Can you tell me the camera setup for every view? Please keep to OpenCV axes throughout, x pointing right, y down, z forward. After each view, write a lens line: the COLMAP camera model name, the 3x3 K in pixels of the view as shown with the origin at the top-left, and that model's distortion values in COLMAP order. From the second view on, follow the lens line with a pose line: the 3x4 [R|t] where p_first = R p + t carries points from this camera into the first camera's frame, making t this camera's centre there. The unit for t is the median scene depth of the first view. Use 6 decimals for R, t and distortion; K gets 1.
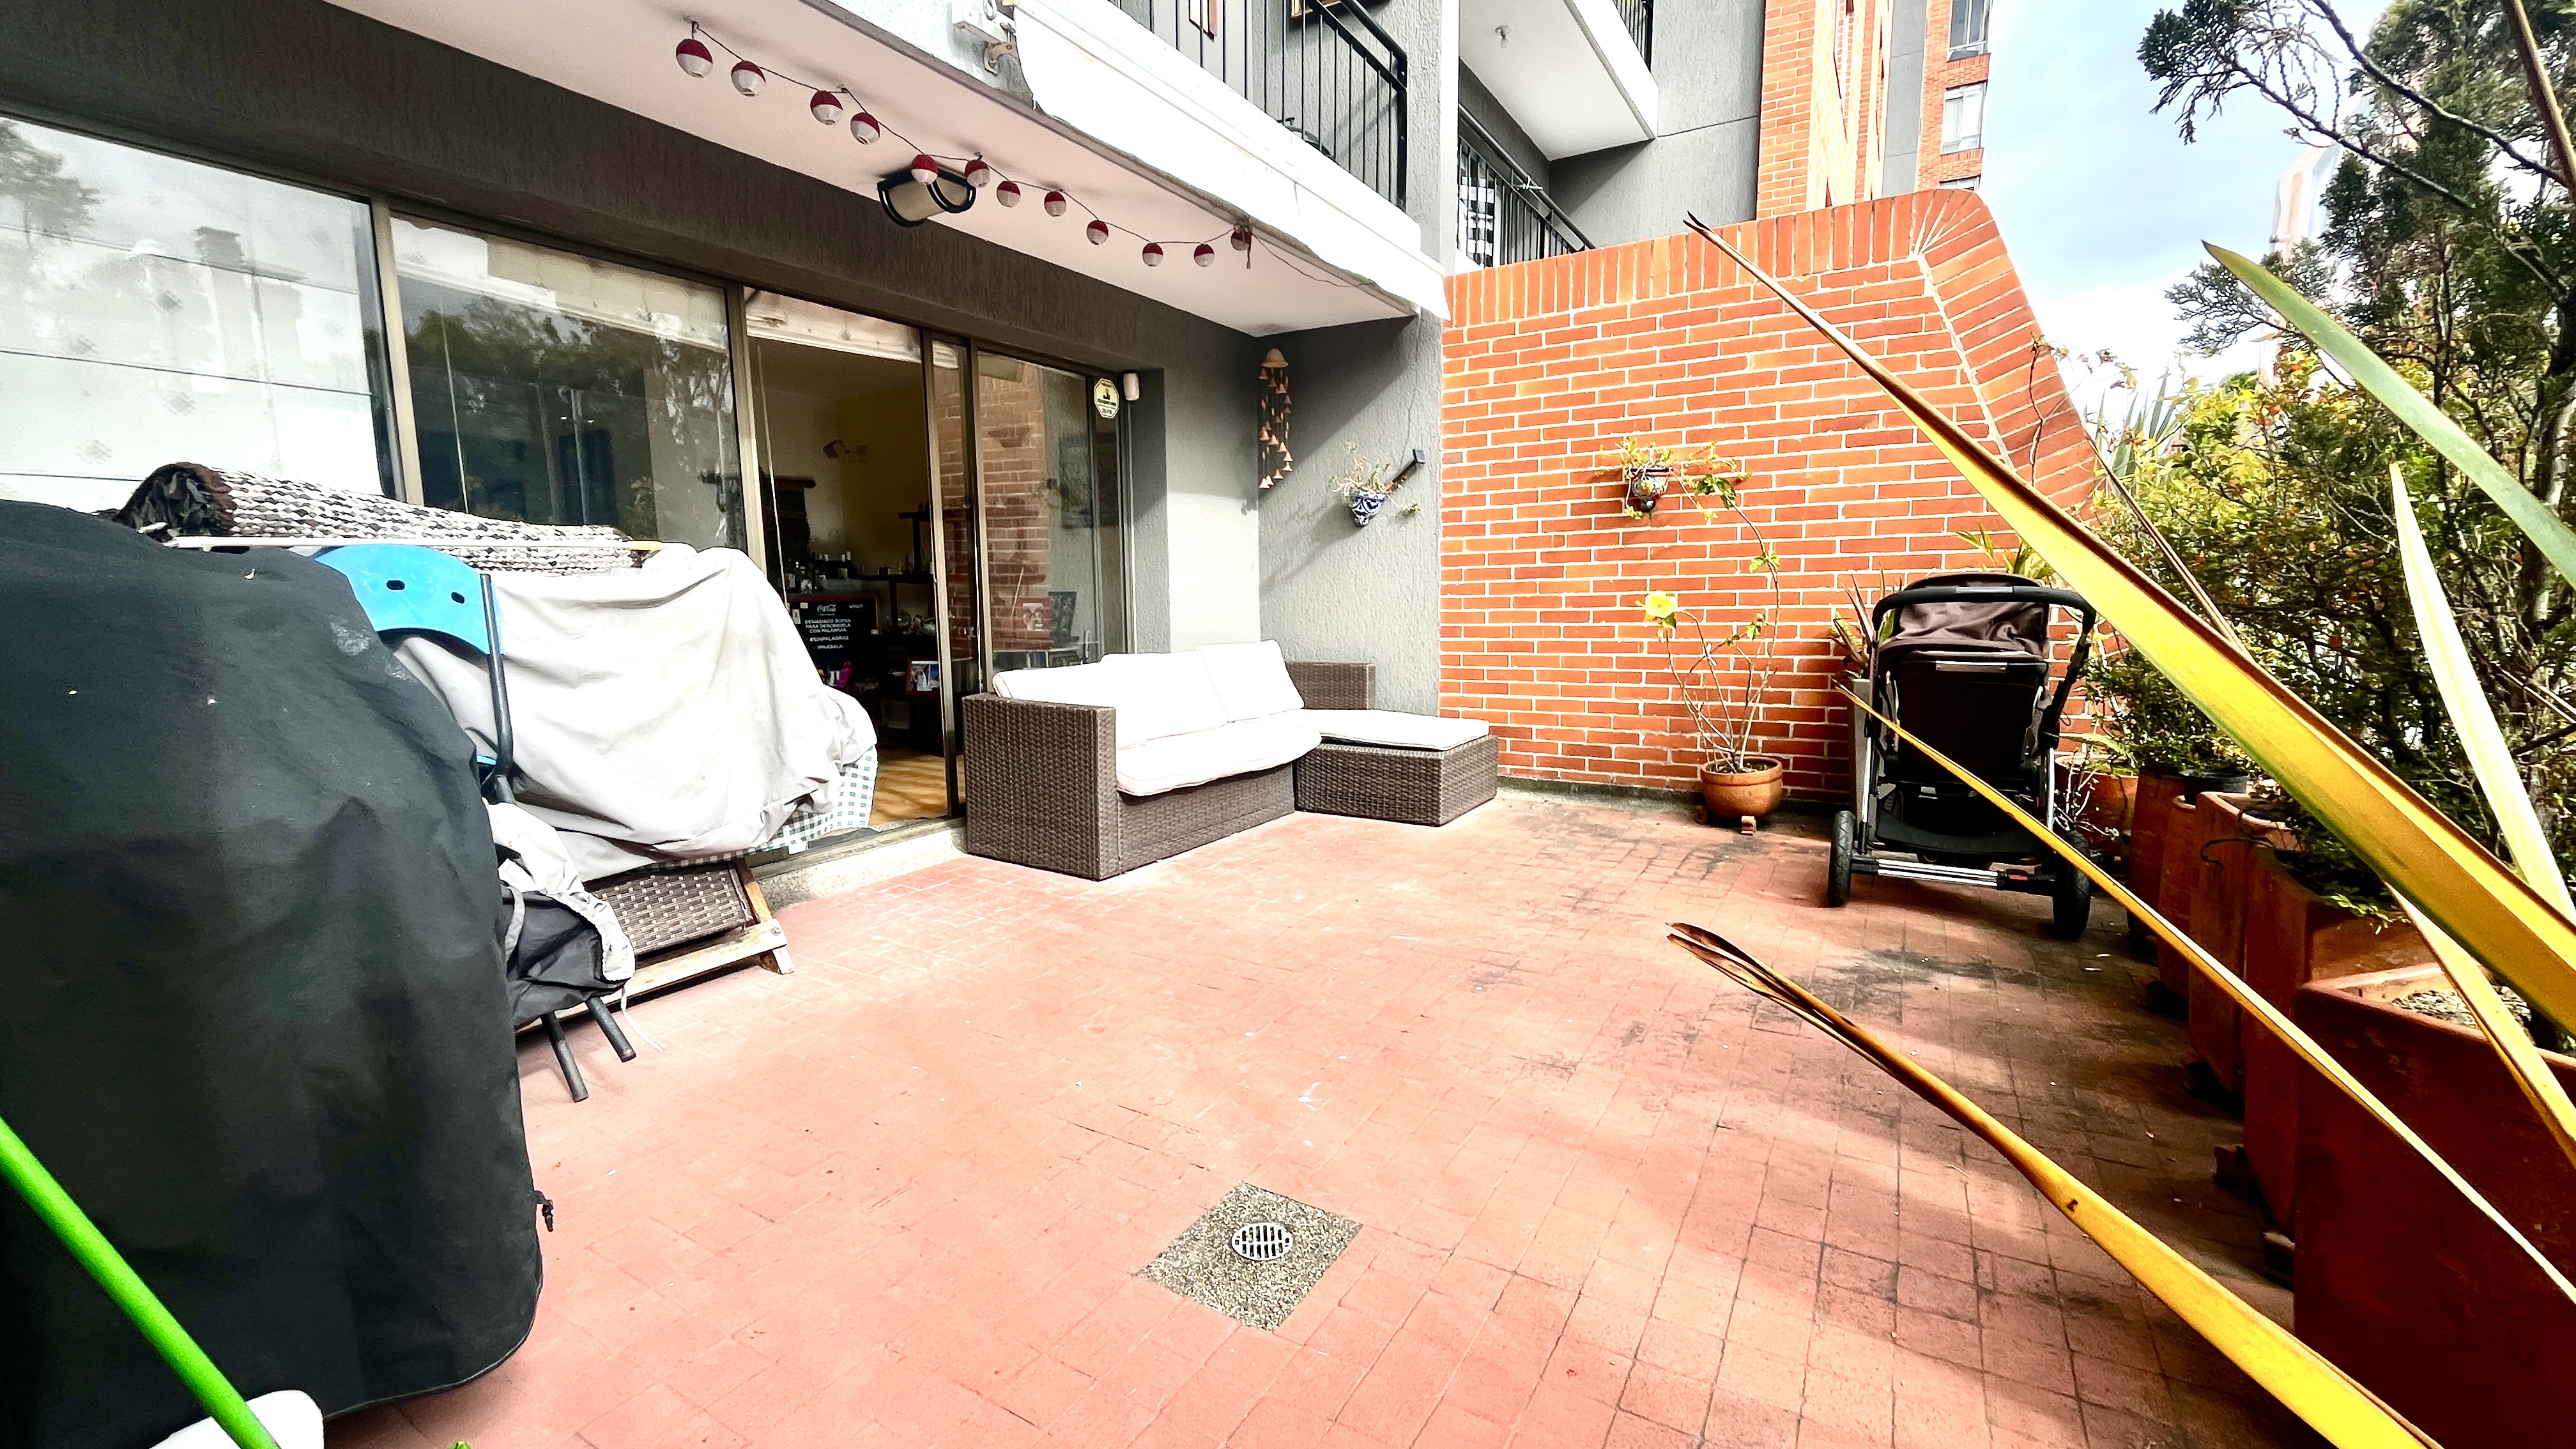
lens RADIAL K [[1052.4, 0, 1289.2], [0, 1052.4, 726.7], [0, 0, 1]] dist [-0.002736, -0.000317]
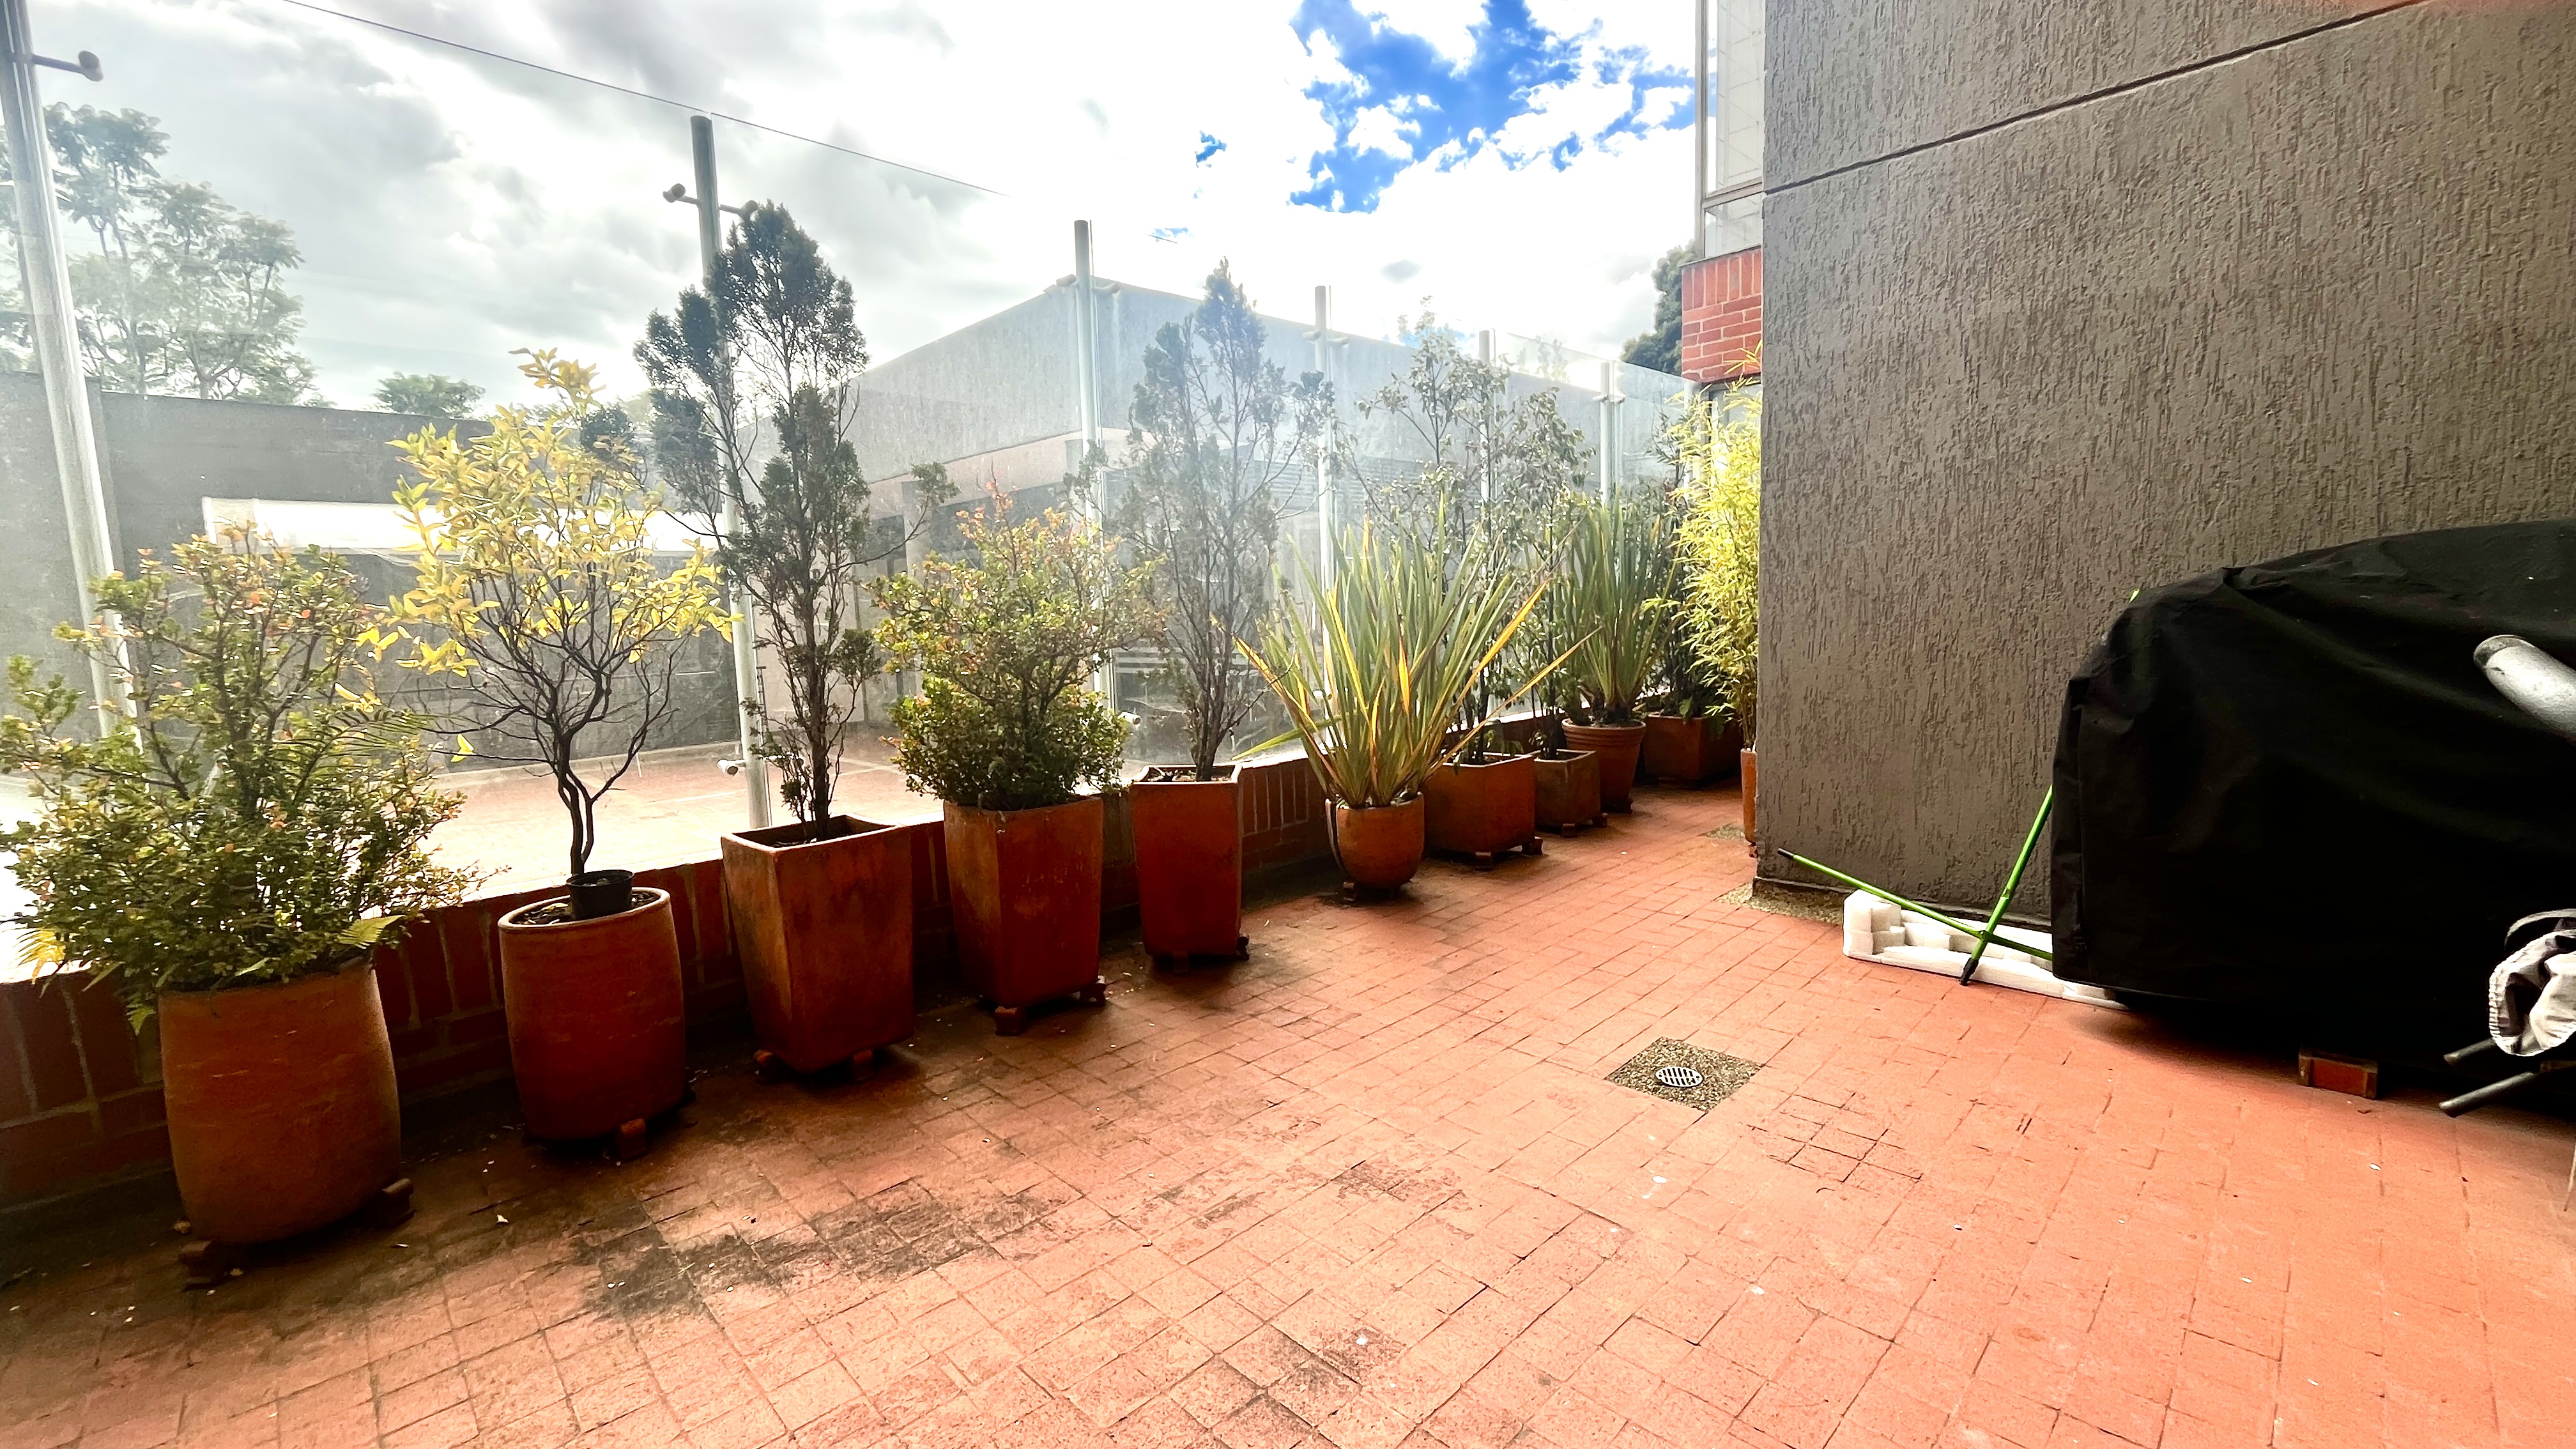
lens RADIAL K [[1052.4, 0, 1290.4], [0, 1052.4, 725.9], [0, 0, 1]] dist [-0.002736, -0.000317]
pose [[-0.964217, 0.016583, 0.264596, 0.058629], [0.082164, 0.967593, 0.238772, -0.216331], [-0.252062, 0.251969, -0.934332, 1.445028]]
